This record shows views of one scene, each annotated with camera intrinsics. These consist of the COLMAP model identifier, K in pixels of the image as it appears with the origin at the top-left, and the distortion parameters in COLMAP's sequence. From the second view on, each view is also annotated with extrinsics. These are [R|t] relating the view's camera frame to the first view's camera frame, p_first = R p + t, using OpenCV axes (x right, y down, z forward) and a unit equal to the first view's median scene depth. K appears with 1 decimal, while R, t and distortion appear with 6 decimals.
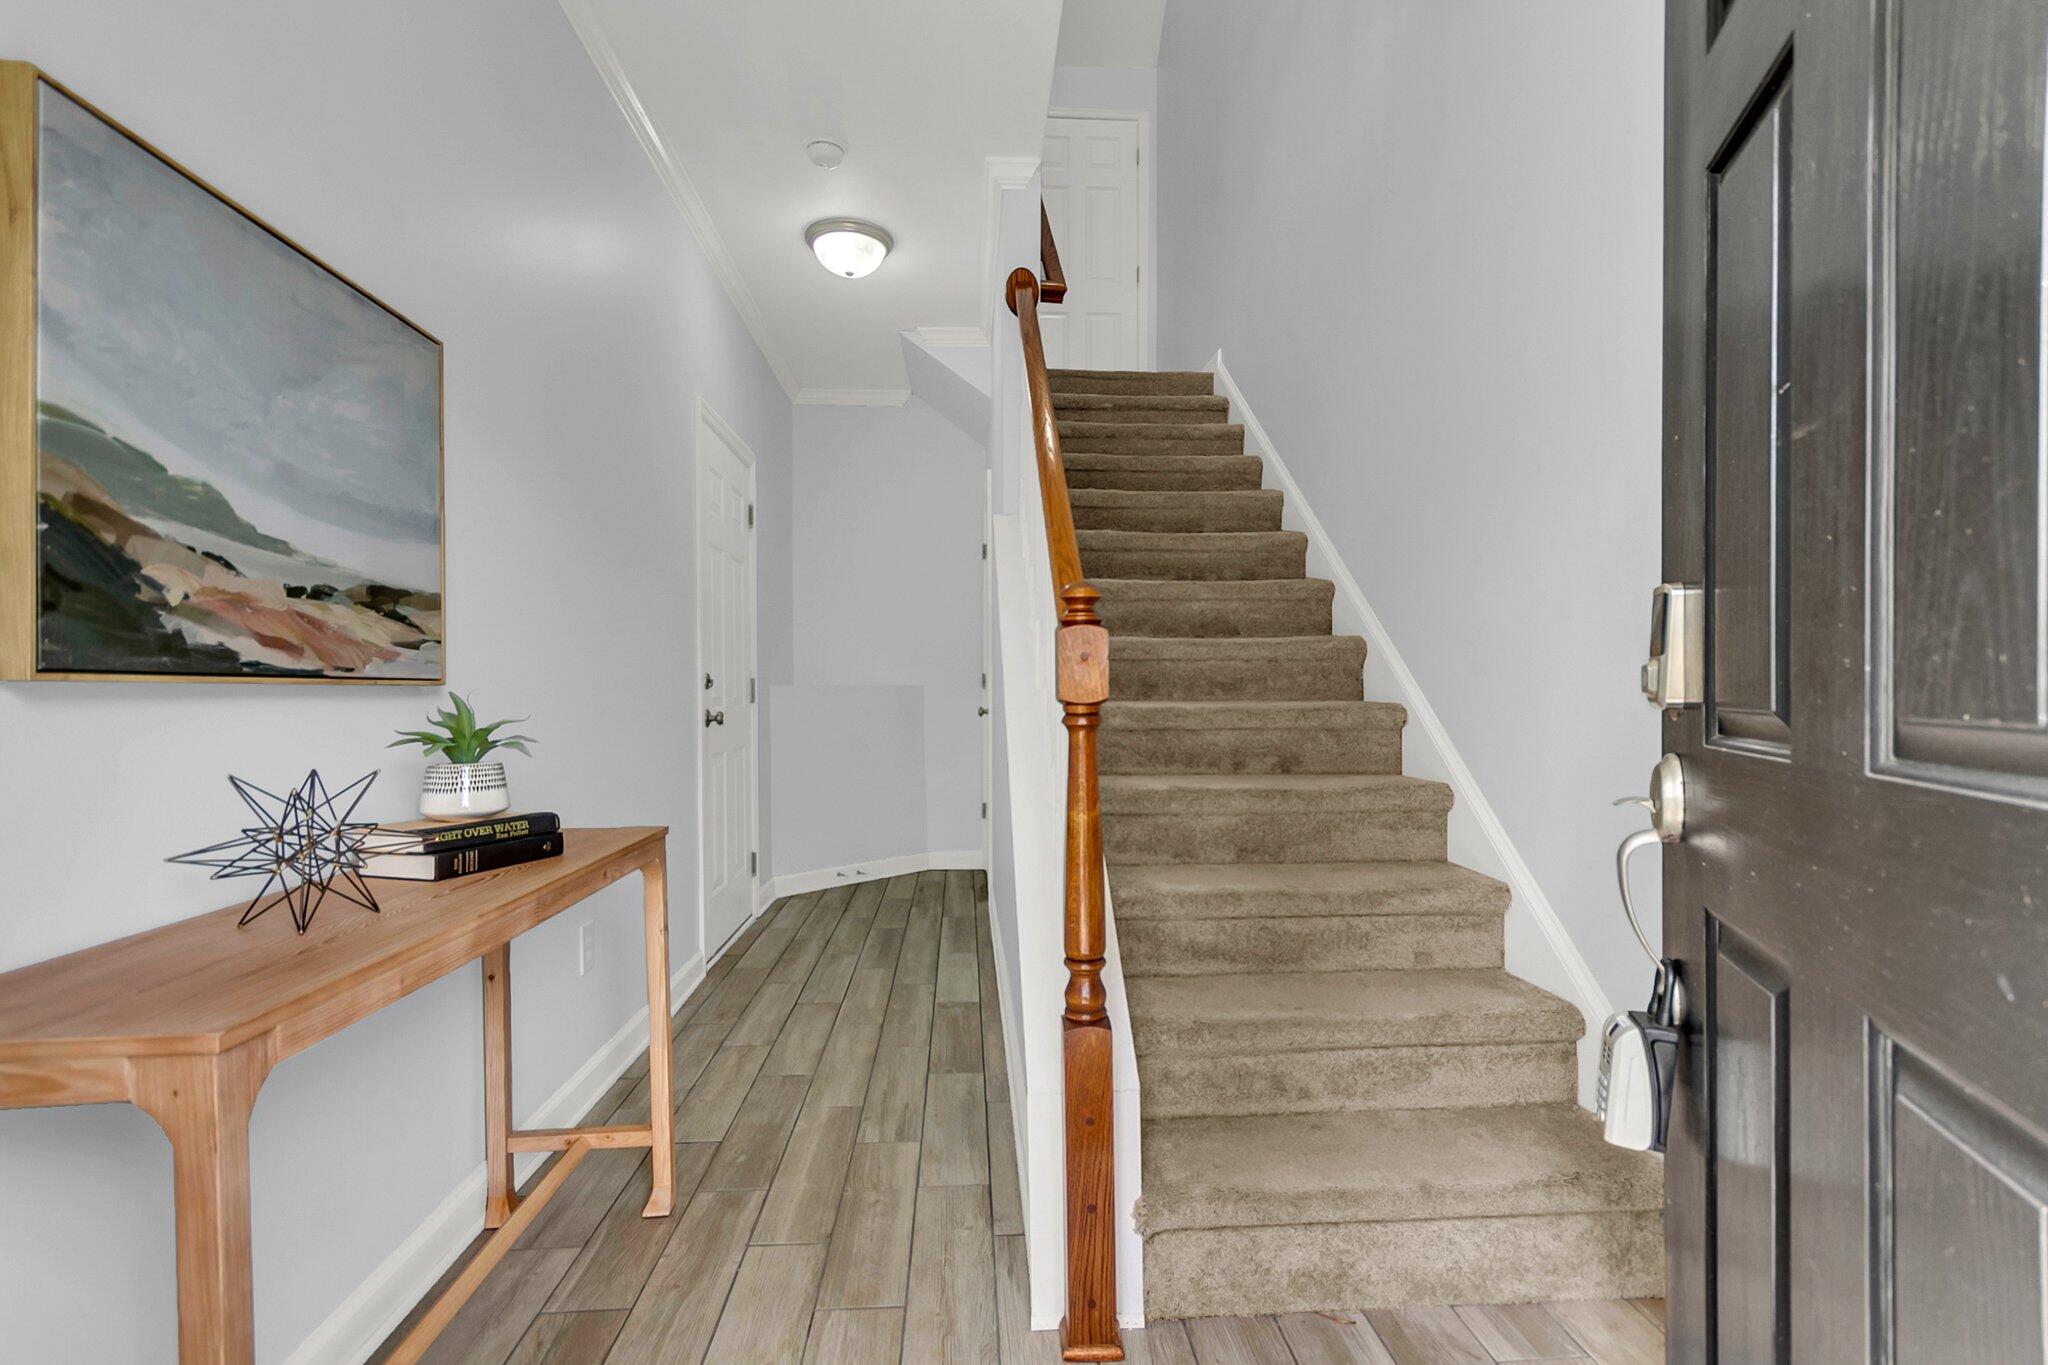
lens RADIAL K [[977.4, 0, 1023.7], [0, 977.4, 688.3], [0, 0, 1]] dist [0.000382, 0.000046]
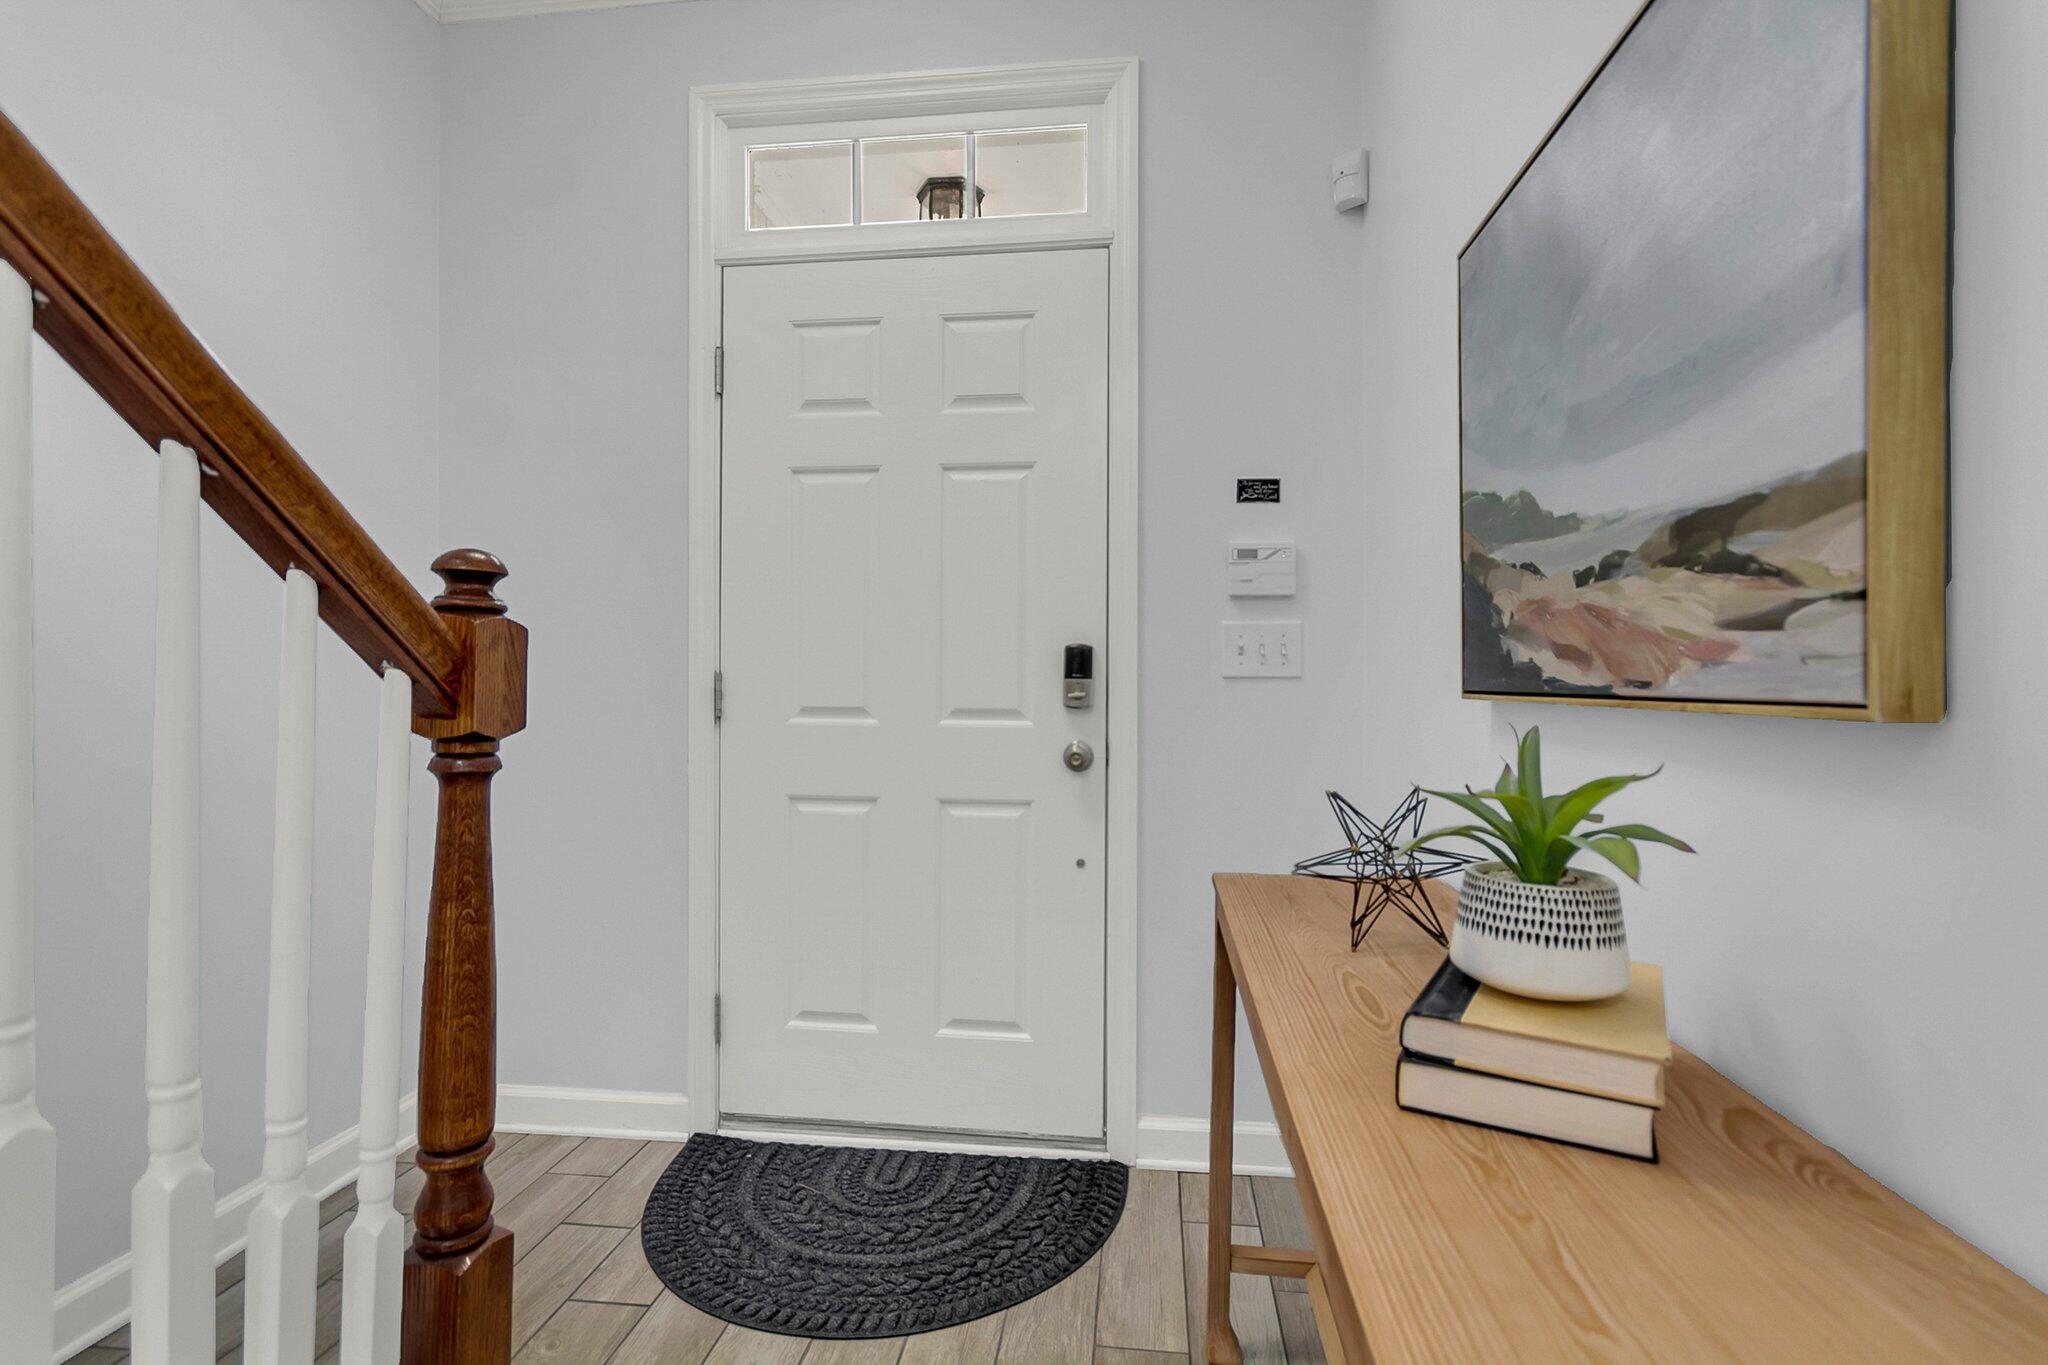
lens RADIAL K [[977.4, 0, 1025.7], [0, 977.4, 677.9], [0, 0, 1]] dist [0.000382, 0.000046]
pose [[-0.982455, -0.001259, 0.186494, -0.448871], [-0.002600, 0.999973, -0.006943, -0.018418], [-0.186480, -0.007306, -0.982432, 1.661501]]
